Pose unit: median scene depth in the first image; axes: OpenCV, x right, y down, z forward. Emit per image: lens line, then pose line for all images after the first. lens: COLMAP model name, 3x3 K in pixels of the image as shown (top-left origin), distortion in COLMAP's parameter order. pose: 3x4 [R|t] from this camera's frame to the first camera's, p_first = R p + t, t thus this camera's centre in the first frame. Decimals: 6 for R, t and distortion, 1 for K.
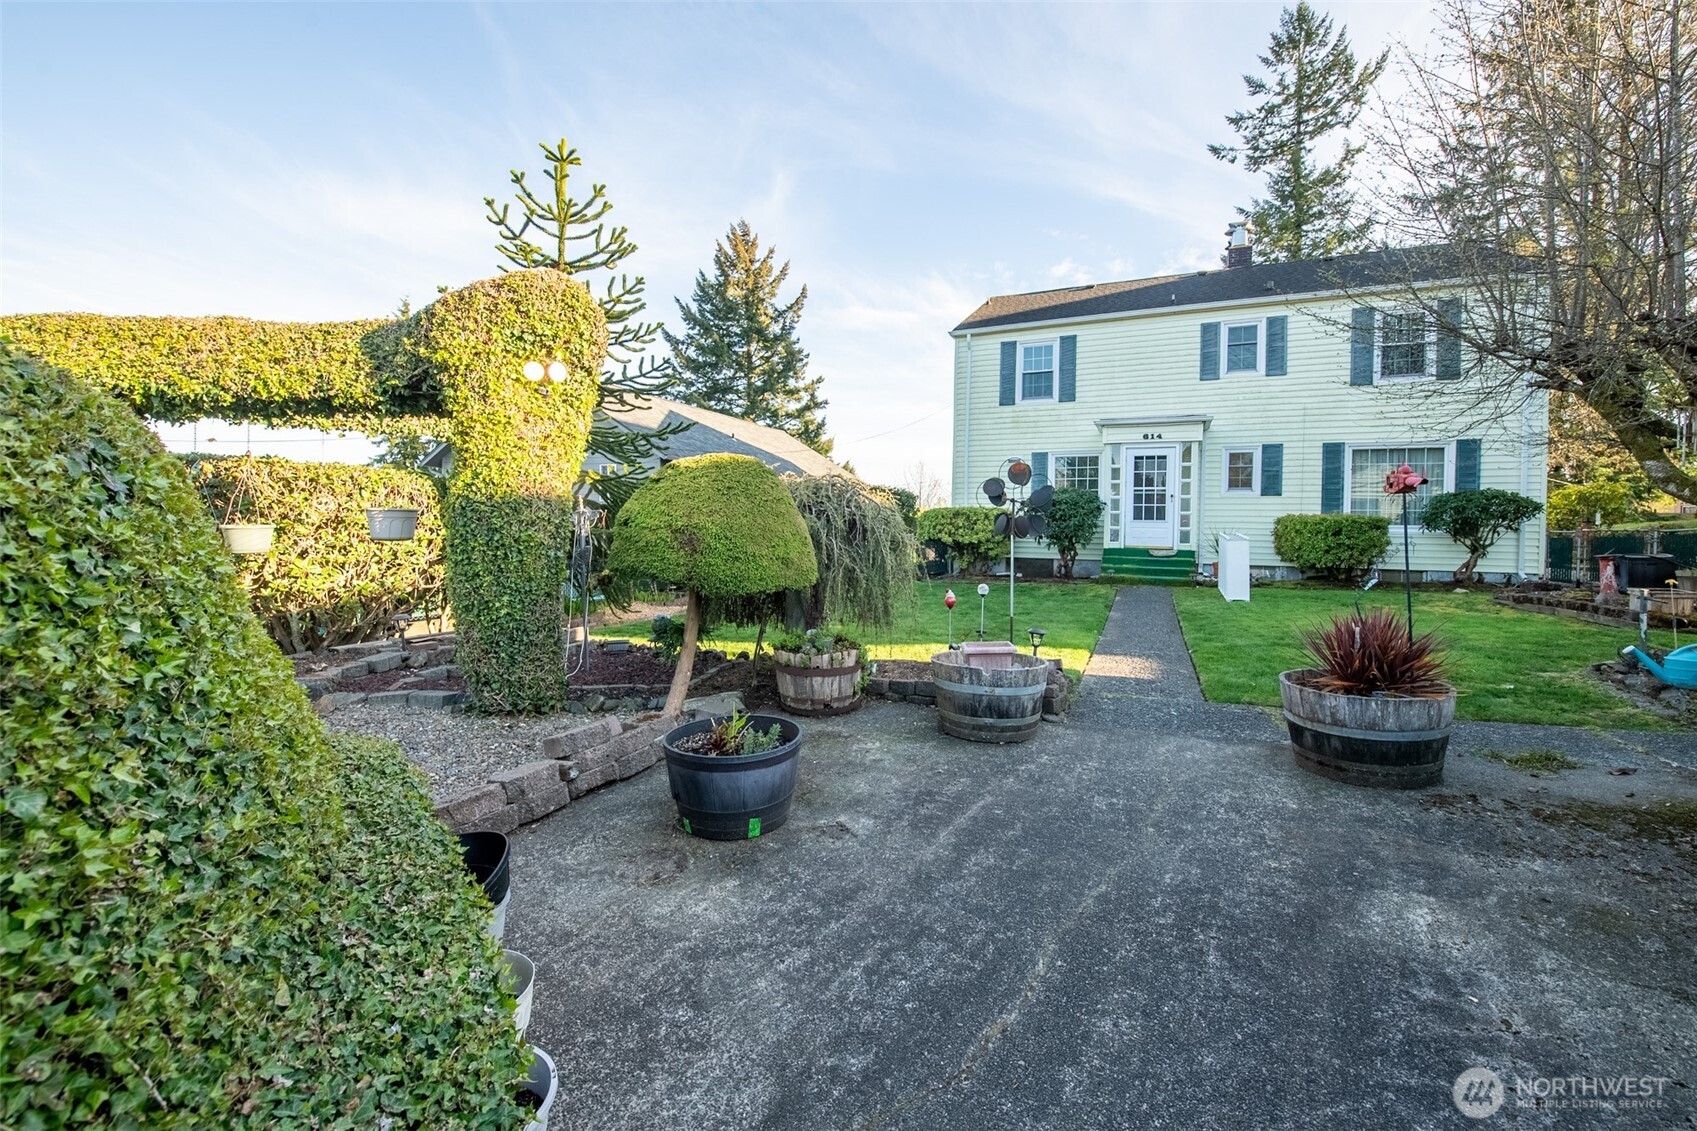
lens RADIAL K [[694.9, 0, 839.3], [0, 694.9, 539.4], [0, 0, 1]] dist [-0.017375, -0.000249]
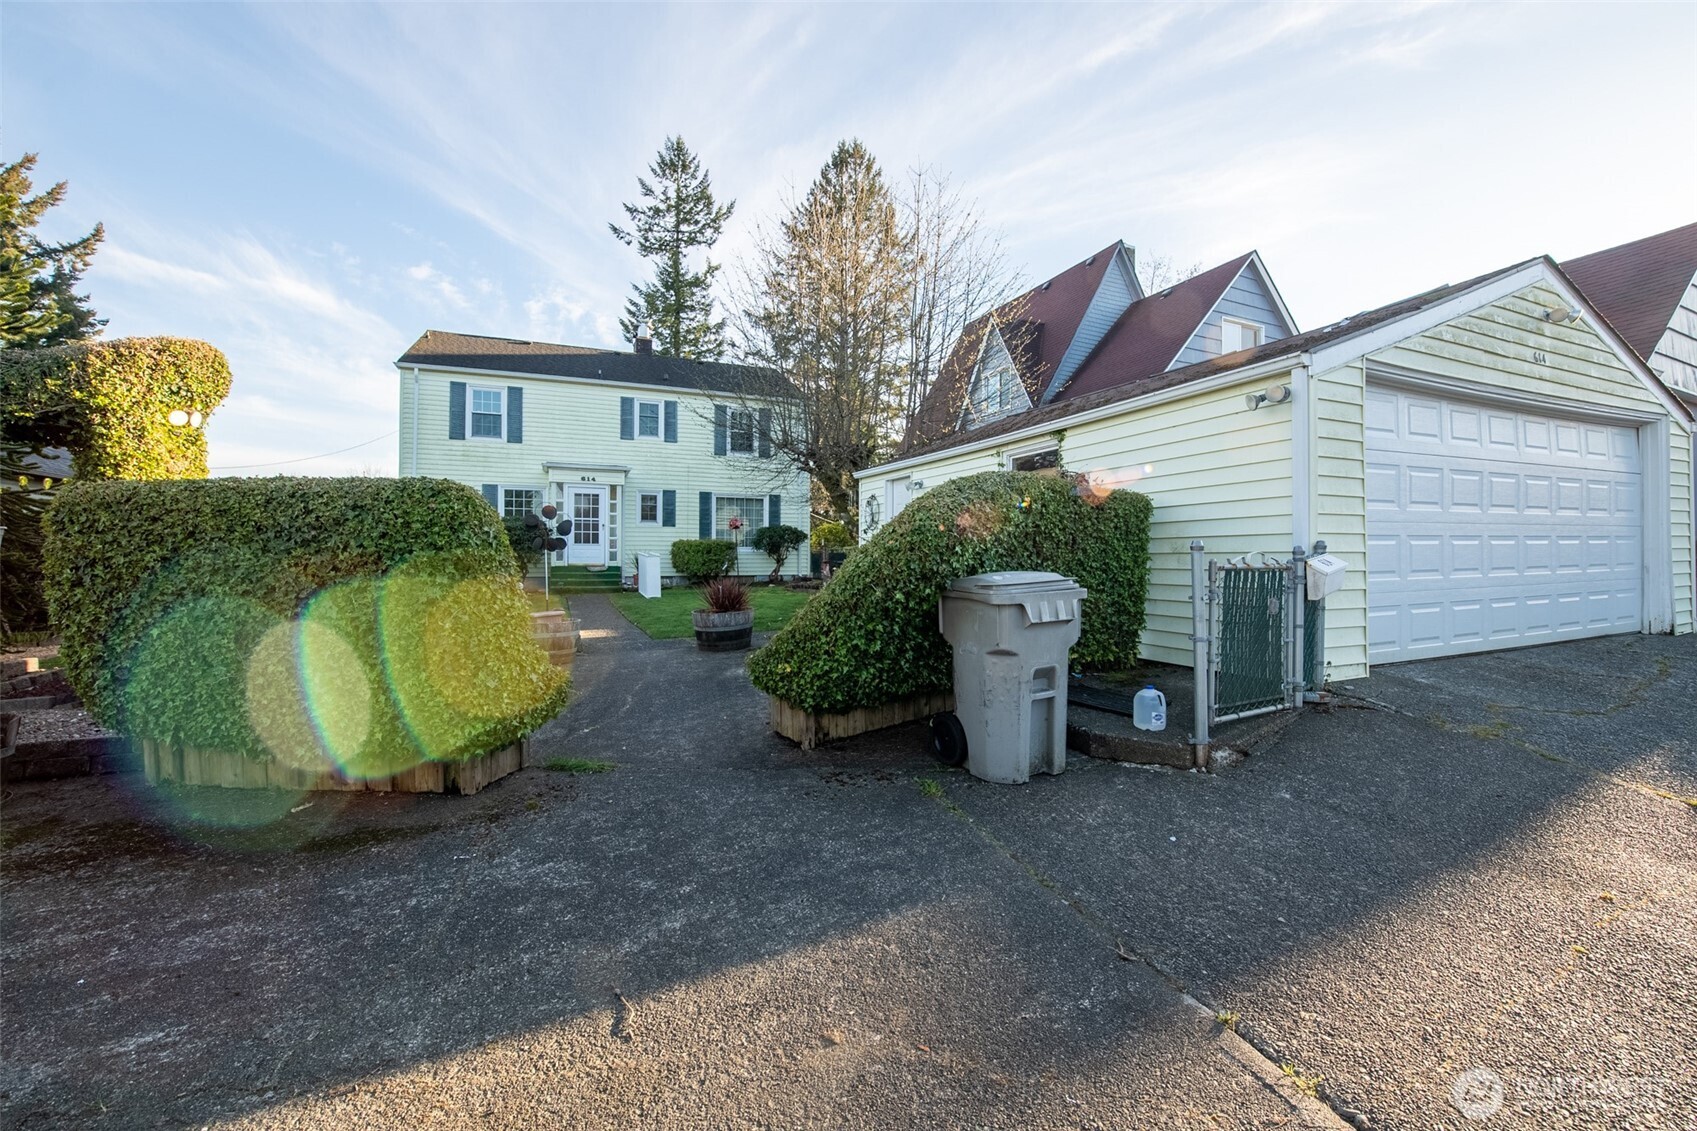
lens RADIAL K [[684.7, 0, 849.1], [0, 684.7, 560.0], [0, 0, 1]] dist [-0.019964, -0.000511]
pose [[0.672832, -0.014918, 0.739645, -0.154835], [0.020226, 0.999794, 0.001766, 0.009850], [-0.739519, 0.013772, 0.672995, -0.204466]]
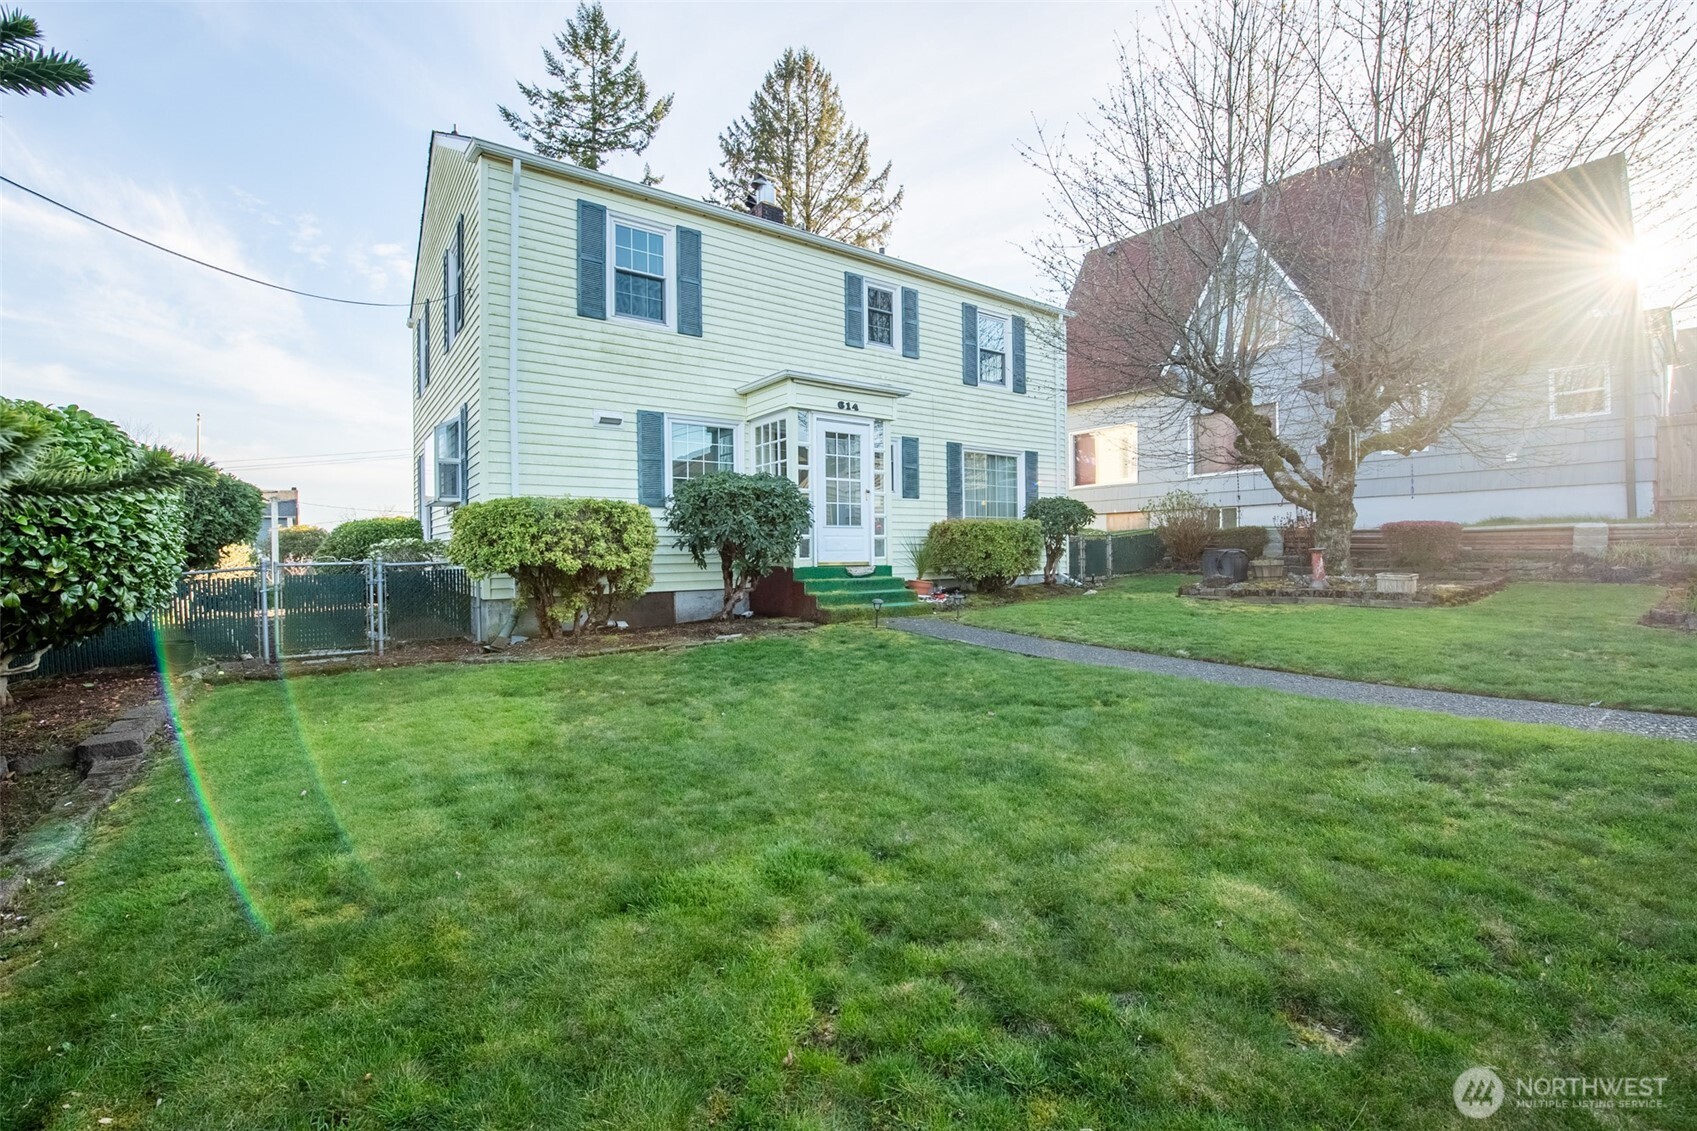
lens RADIAL K [[727.5, 0, 850.8], [0, 727.5, 554.7], [0, 0, 1]] dist [-0.014674, -0.000505]
pose [[0.478559, -0.024058, 0.877726, -0.185032], [0.037148, 0.999284, 0.007136, -0.002561], [-0.877269, 0.029191, 0.479110, 0.599406]]
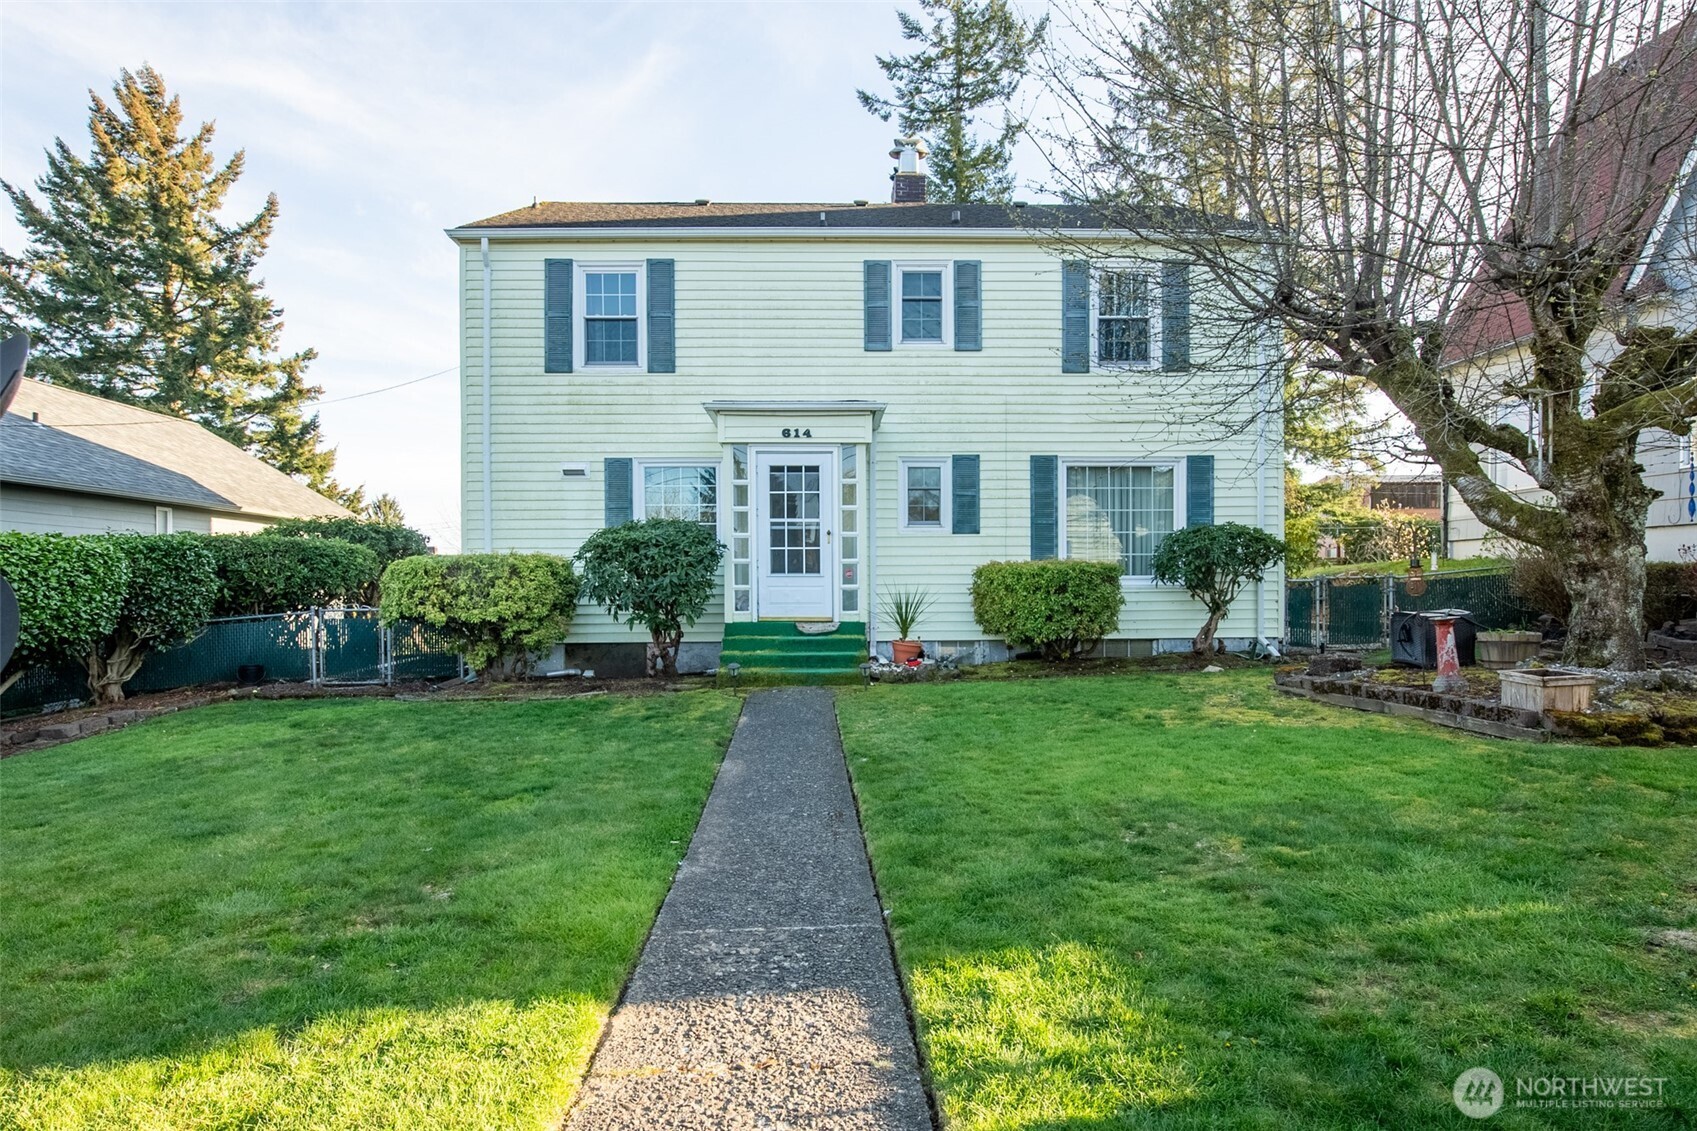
lens RADIAL K [[915.1, 0, 838.5], [0, 915.1, 597.5], [0, 0, 1]] dist [-0.004452, -0.000843]
pose [[0.895812, -0.026148, 0.443663, 0.121270], [0.027787, 0.999610, 0.002809, -0.007817], [-0.443563, 0.009811, 0.896190, 0.257562]]
